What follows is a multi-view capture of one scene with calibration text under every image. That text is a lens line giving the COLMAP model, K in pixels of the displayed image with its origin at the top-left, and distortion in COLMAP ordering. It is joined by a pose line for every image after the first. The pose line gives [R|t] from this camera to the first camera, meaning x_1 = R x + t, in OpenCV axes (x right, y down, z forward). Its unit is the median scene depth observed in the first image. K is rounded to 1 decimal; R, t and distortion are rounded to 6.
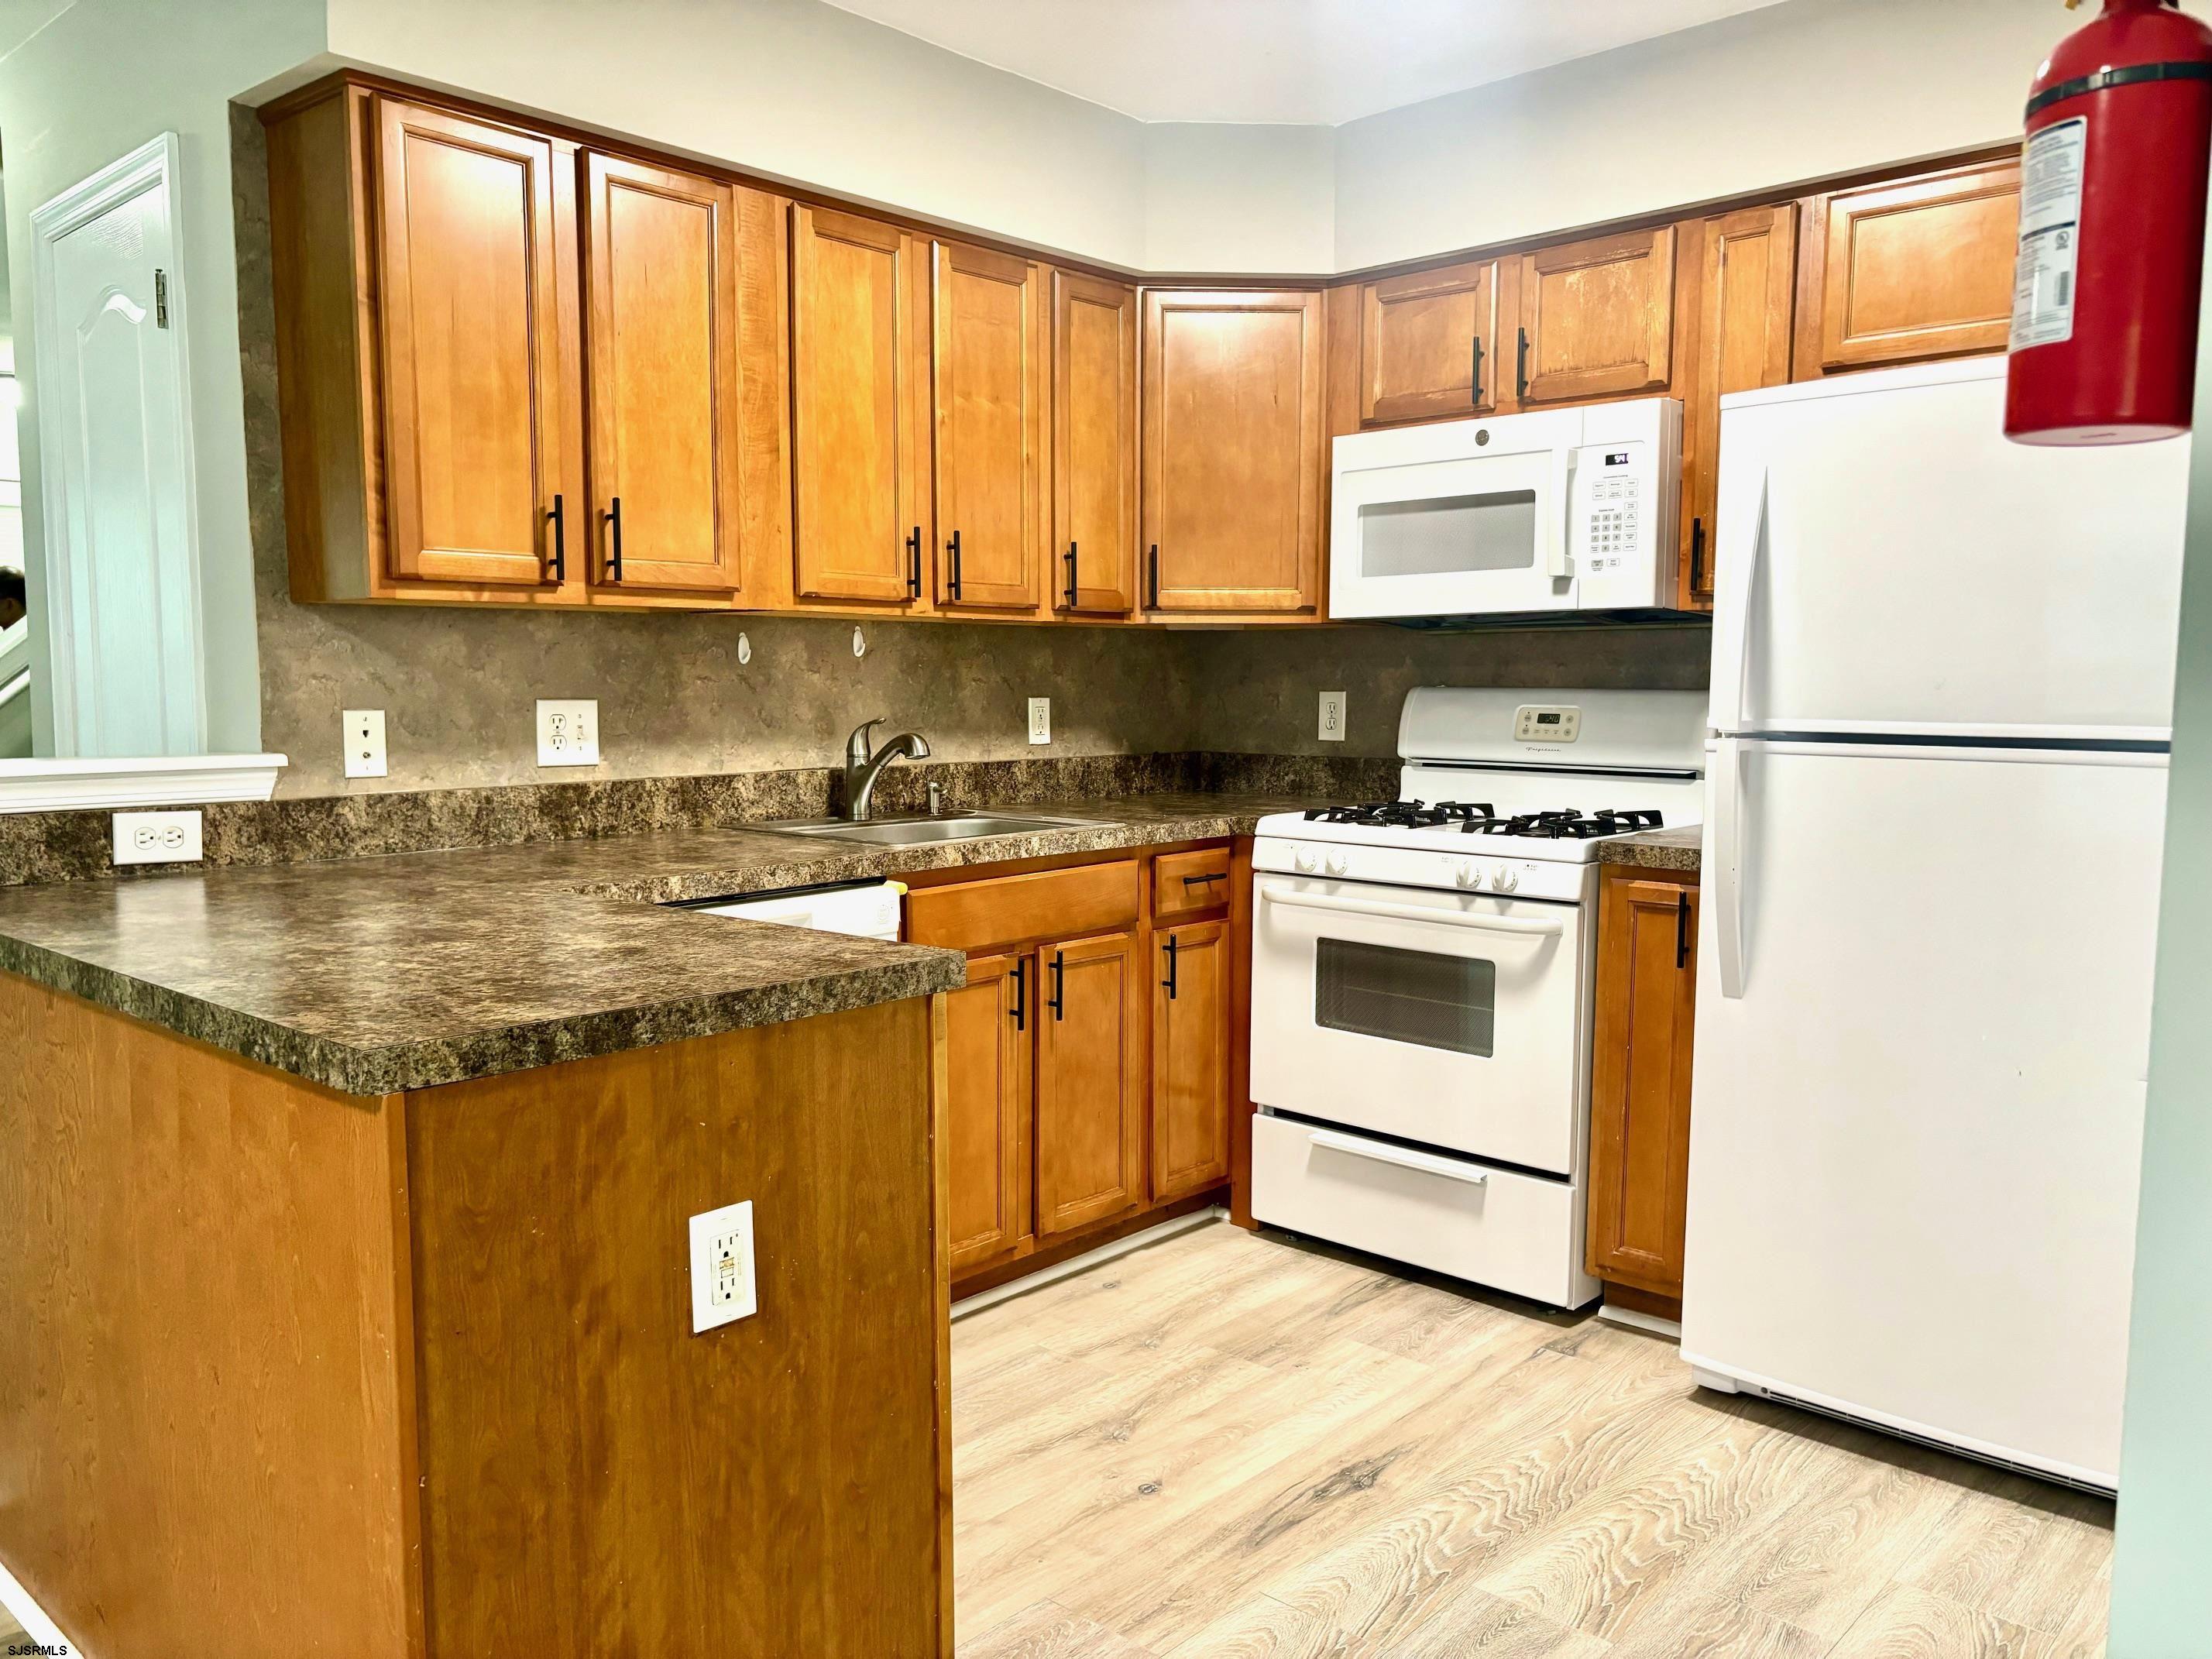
lens RADIAL K [[1676.4, 0, 1112.7], [0, 1676.4, 842.0], [0, 0, 1]] dist [0.017847, -0.003720]
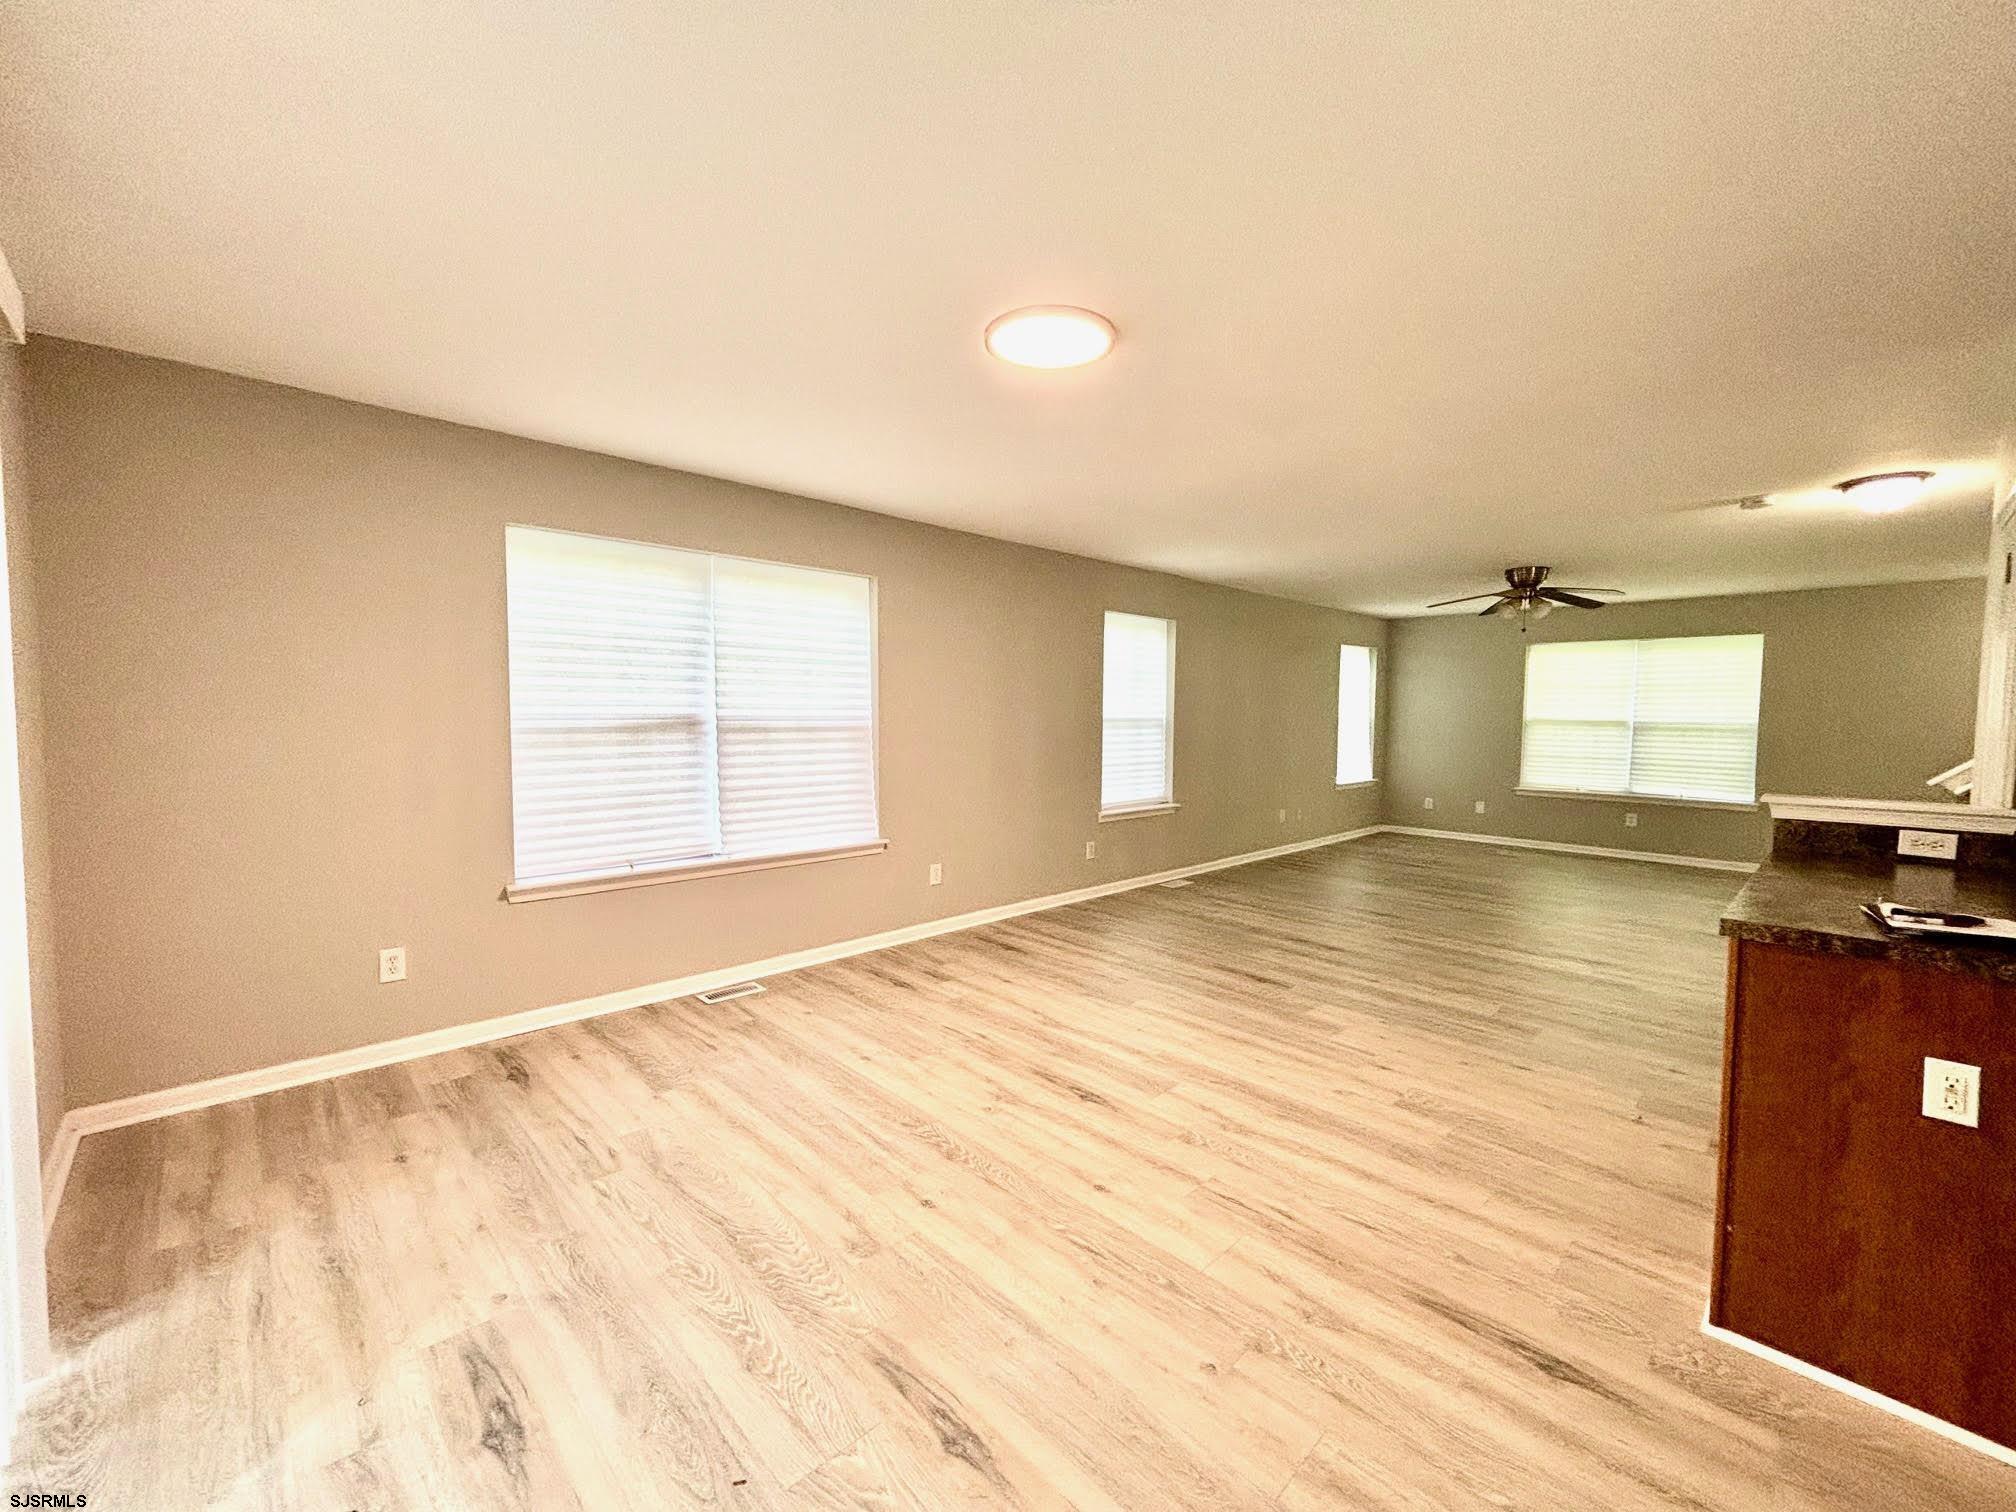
lens RADIAL K [[816.2, 0, 1007.3], [0, 816.2, 751.1], [0, 0, 1]] dist [0.004759, 0.000833]
pose [[-0.065028, 0.043303, -0.996943, 0.392791], [-0.108128, 0.992870, 0.050179, -0.035807], [0.992008, 0.111060, -0.059882, -0.039013]]
